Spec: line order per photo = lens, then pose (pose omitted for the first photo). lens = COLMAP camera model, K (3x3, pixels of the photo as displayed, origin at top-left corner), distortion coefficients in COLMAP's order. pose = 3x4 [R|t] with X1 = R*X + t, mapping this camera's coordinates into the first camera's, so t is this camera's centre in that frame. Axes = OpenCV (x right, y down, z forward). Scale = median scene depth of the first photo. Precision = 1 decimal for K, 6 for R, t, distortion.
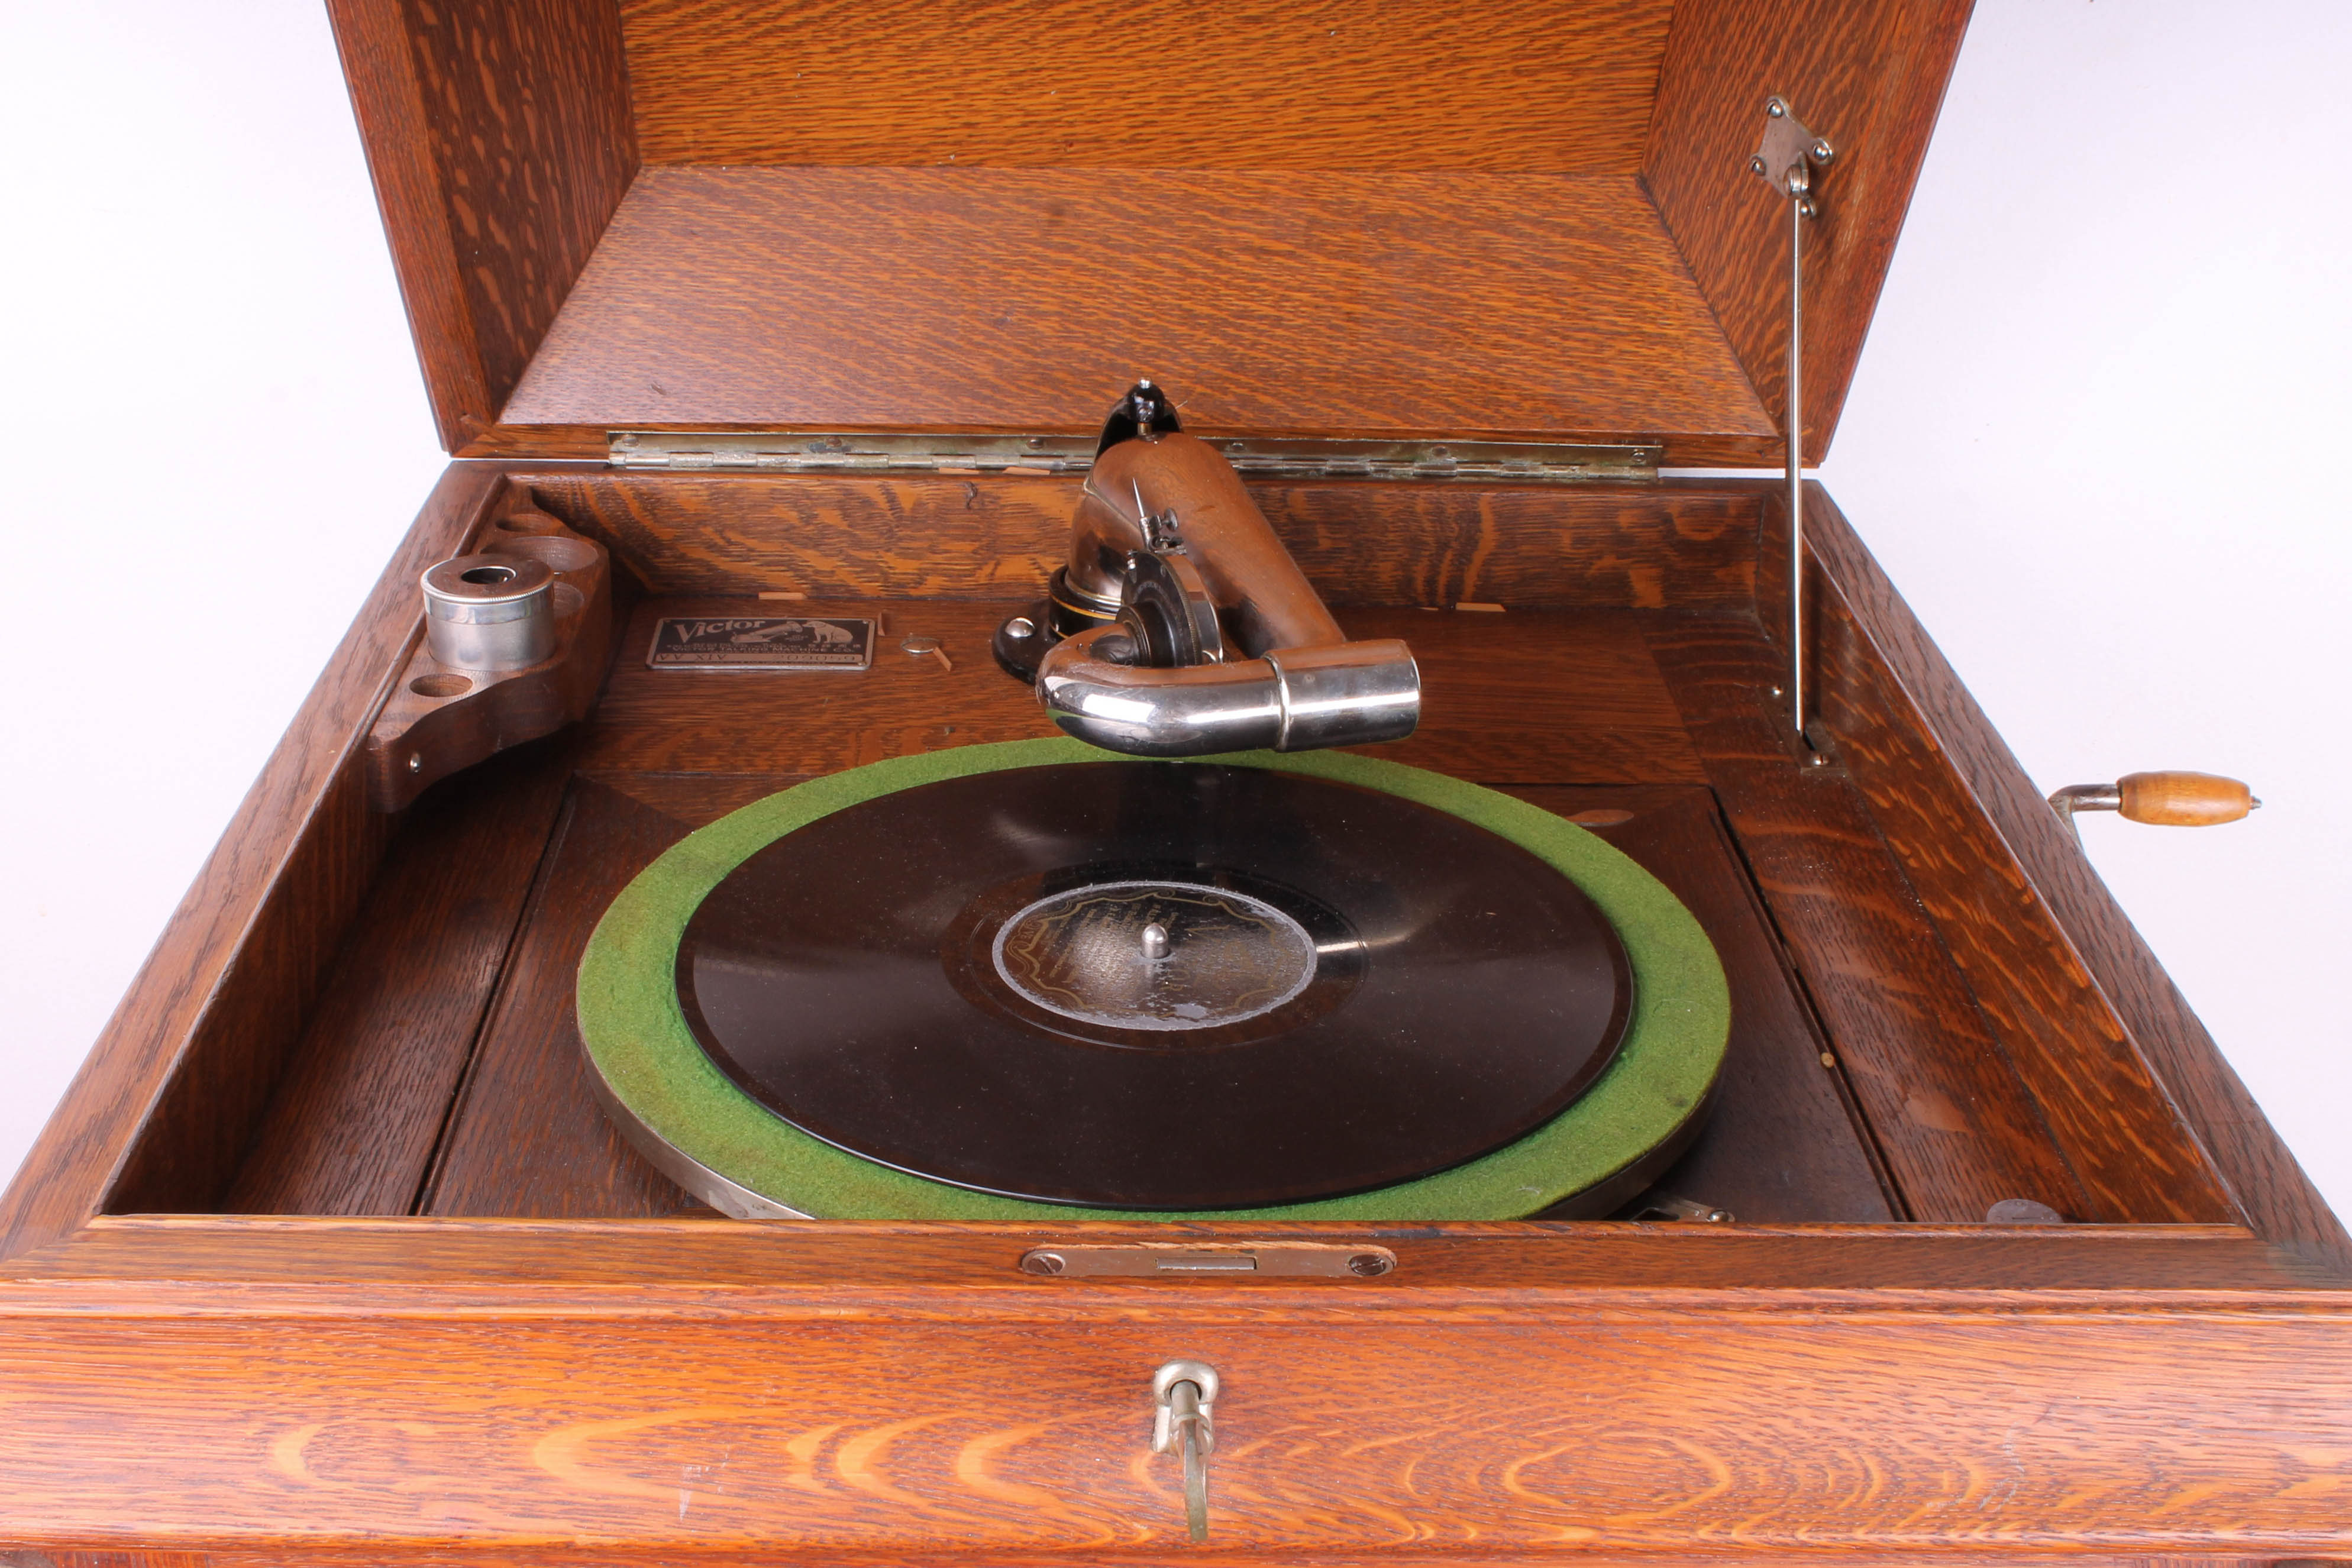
lens RADIAL K [[3048.1, 0, 1176.0], [0, 3048.1, 784.0], [0, 0, 1]] dist [-0.091235, 0.092080]
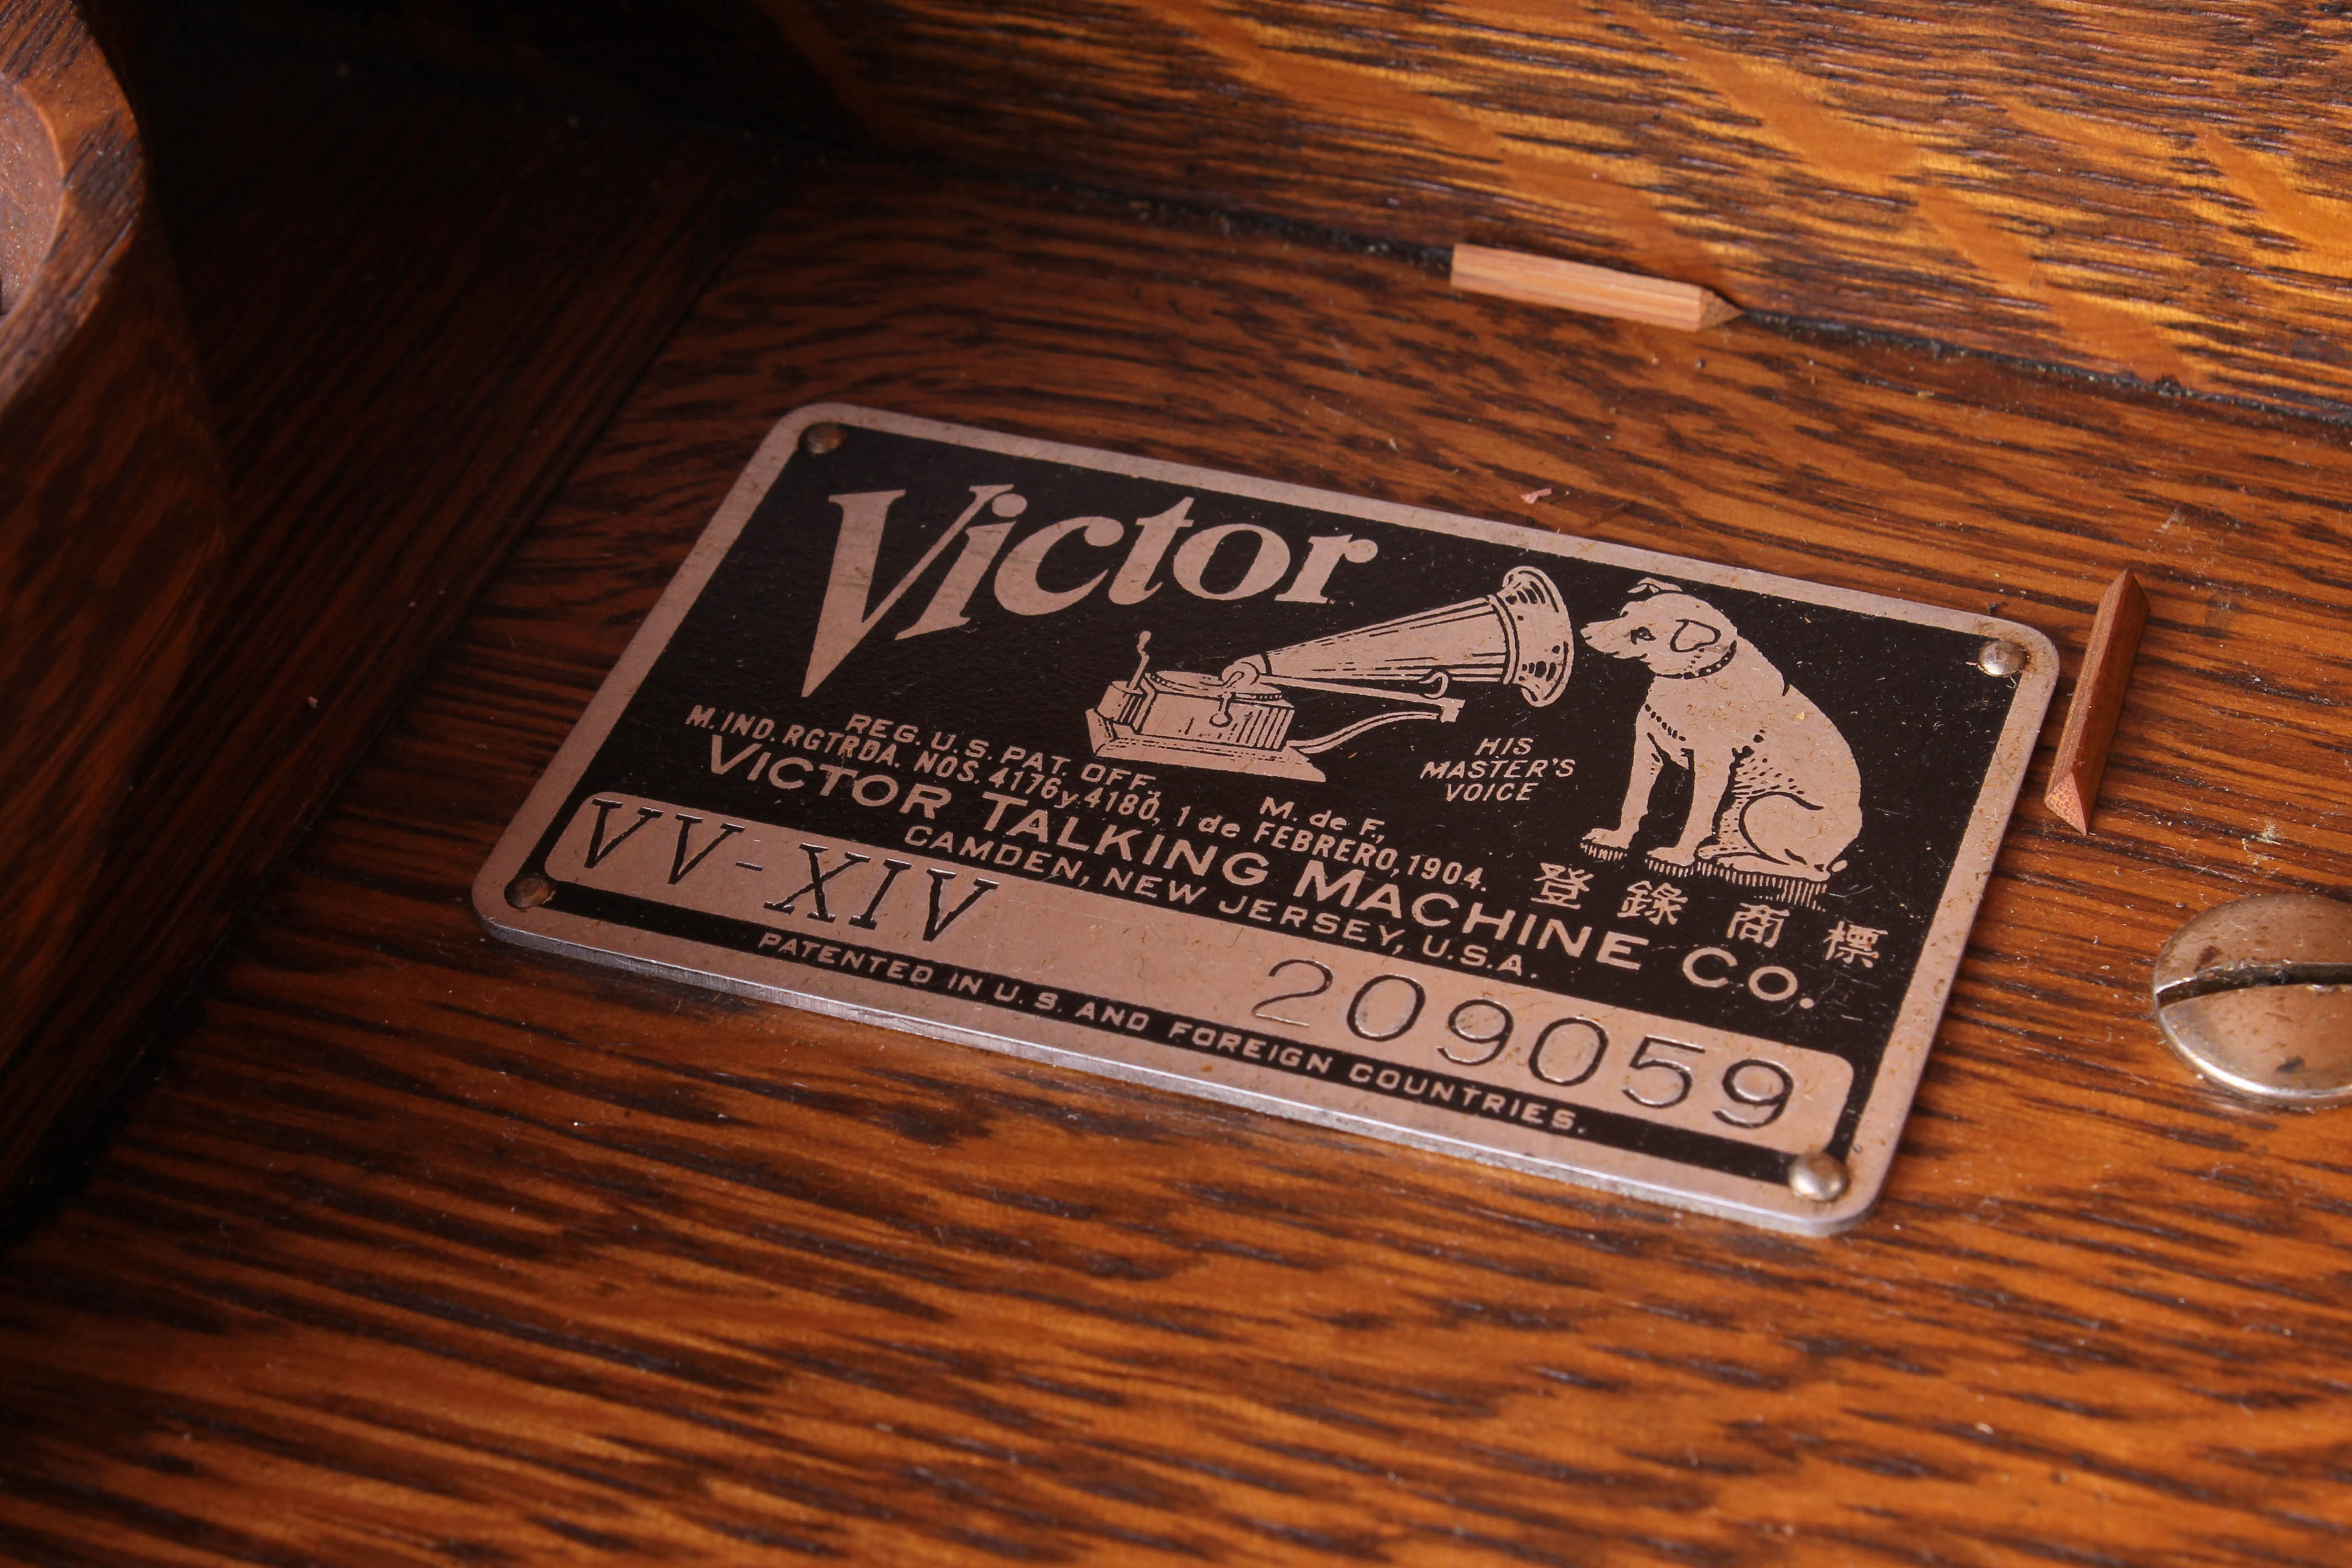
lens RADIAL K [[4699.2, 0, 1176.0], [0, 4699.2, 784.0], [0, 0, 1]] dist [0.017453, 0.108572]
pose [[0.913677, 0.212583, -0.346414, -0.068645], [-0.079071, 0.928997, 0.361542, -0.158773], [0.398675, -0.302941, 0.865612, 0.947325]]
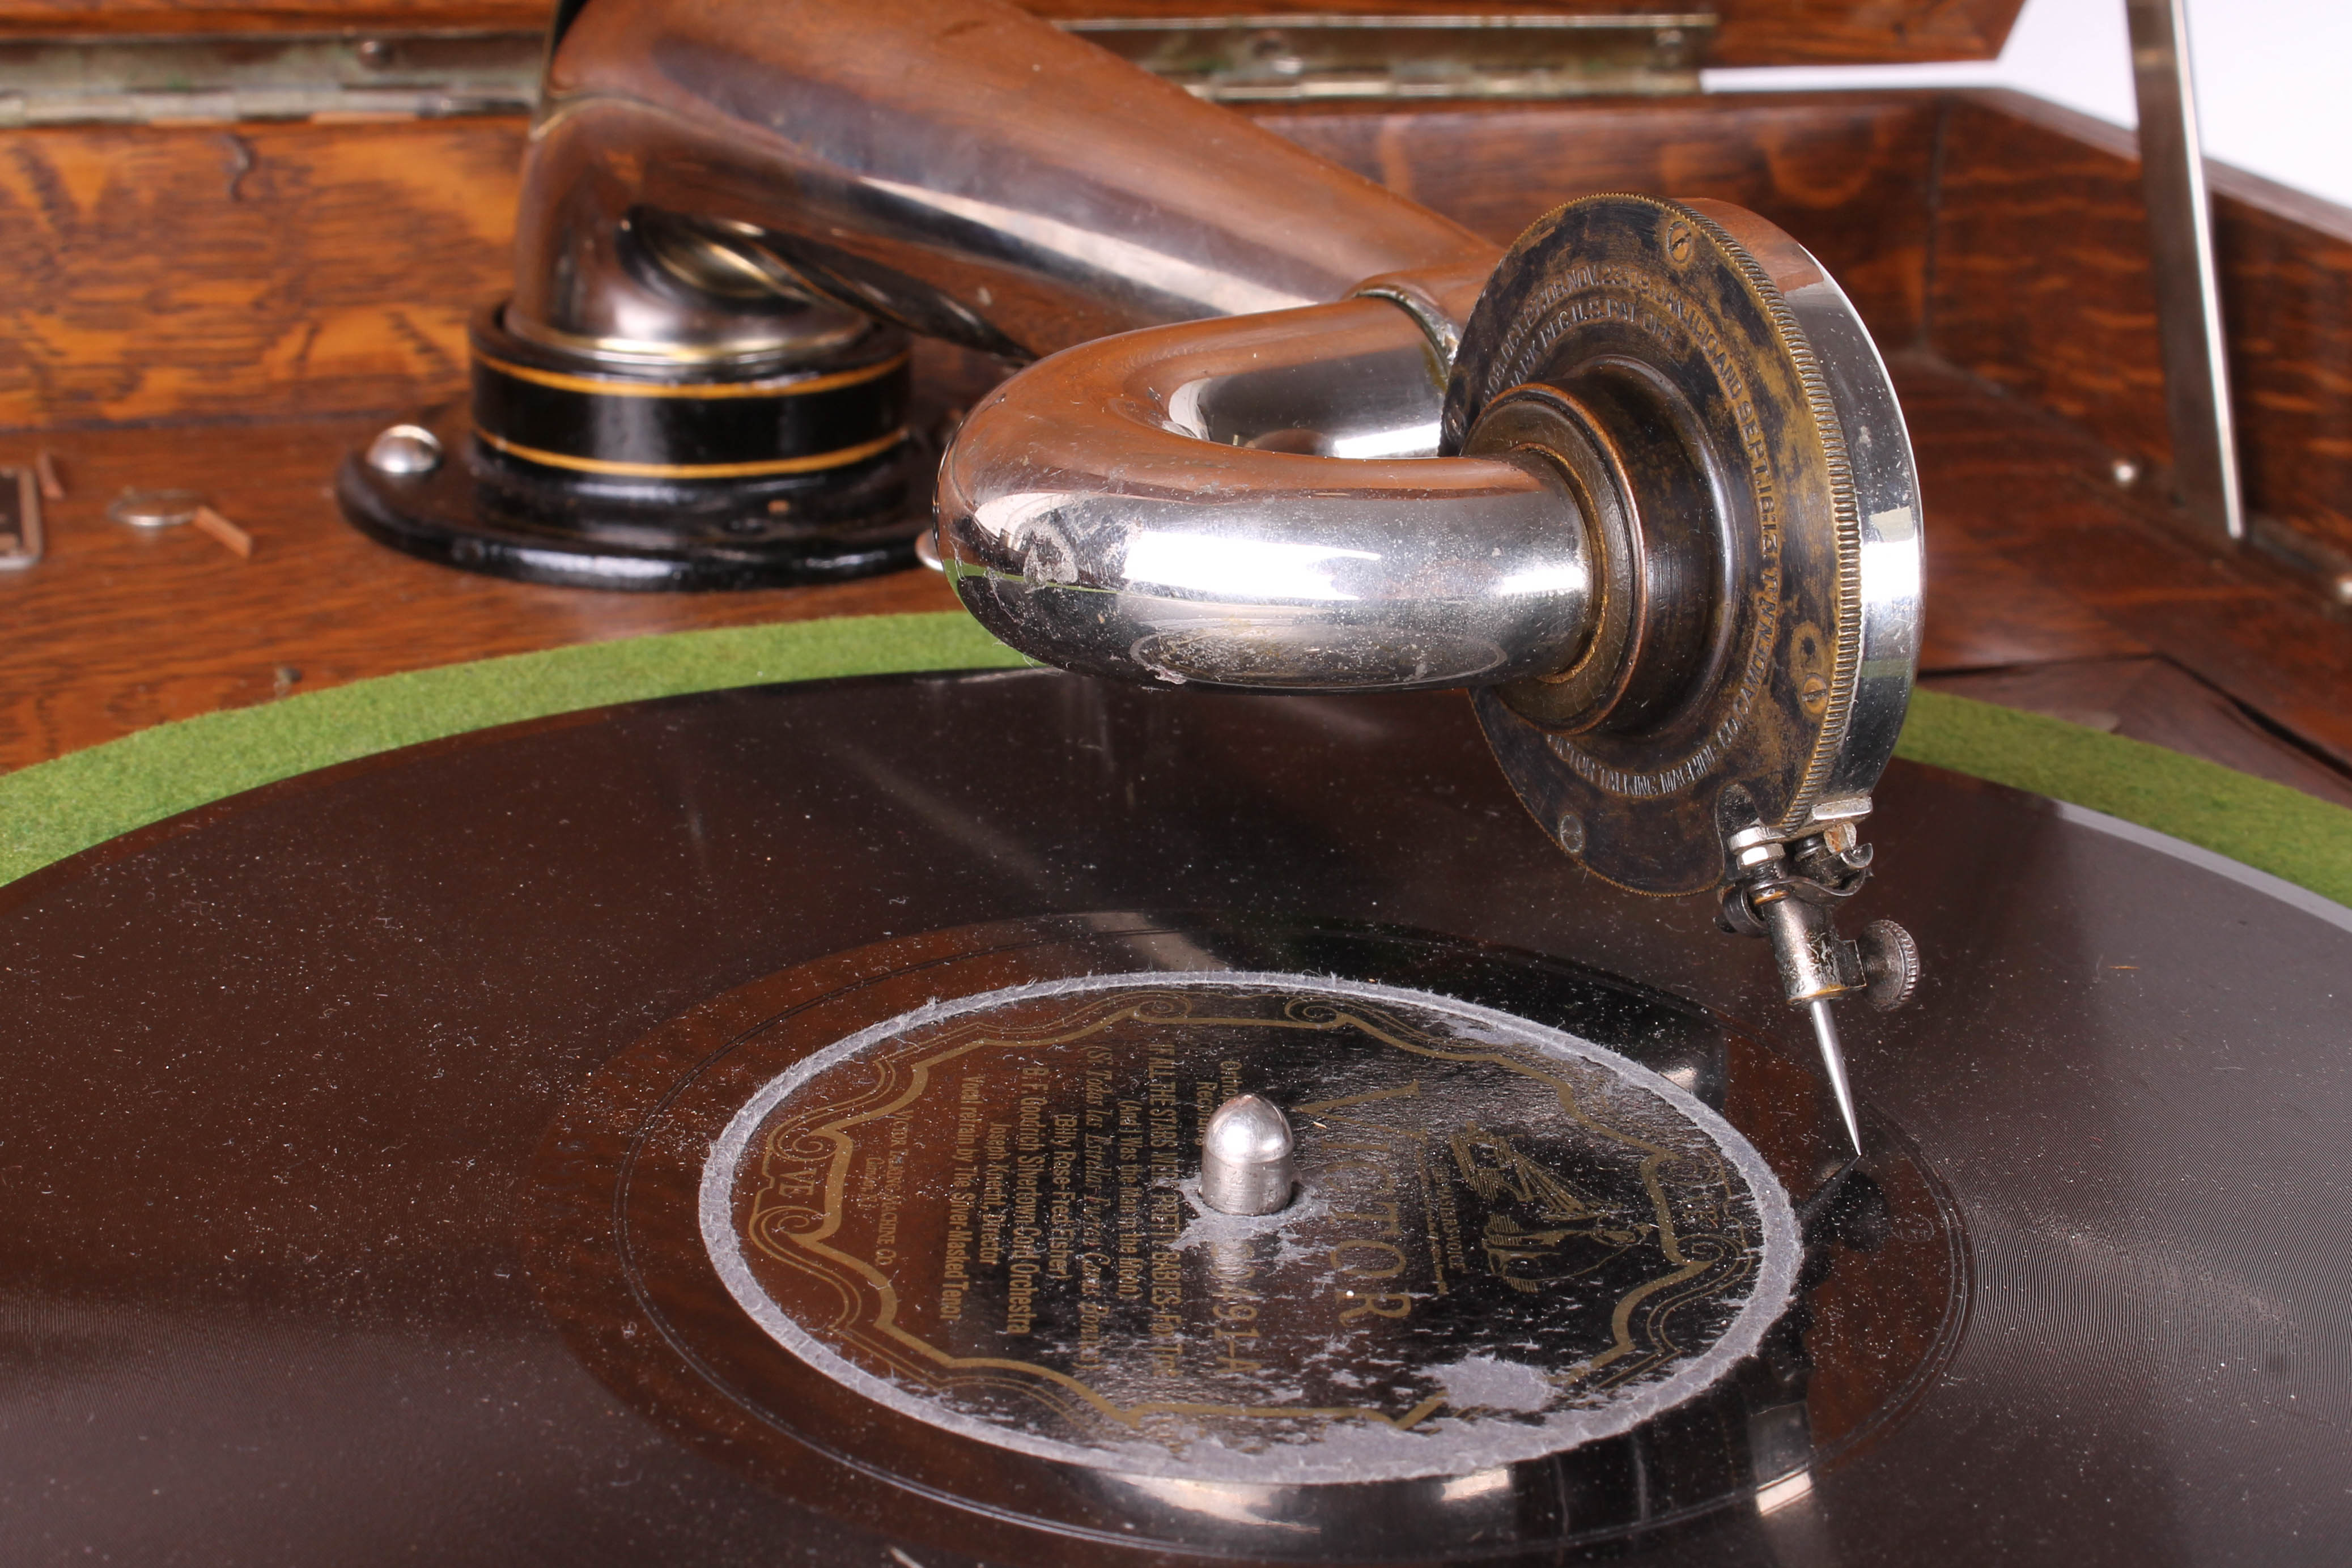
lens RADIAL K [[3661.0, 0, 1176.0], [0, 3661.0, 784.0], [0, 0, 1]] dist [-0.007840, -0.014015]
pose [[0.966638, -0.082775, 0.242402, -0.088924], [0.093705, 0.995023, -0.033894, 0.024499], [-0.238390, 0.055478, 0.969584, 0.594695]]
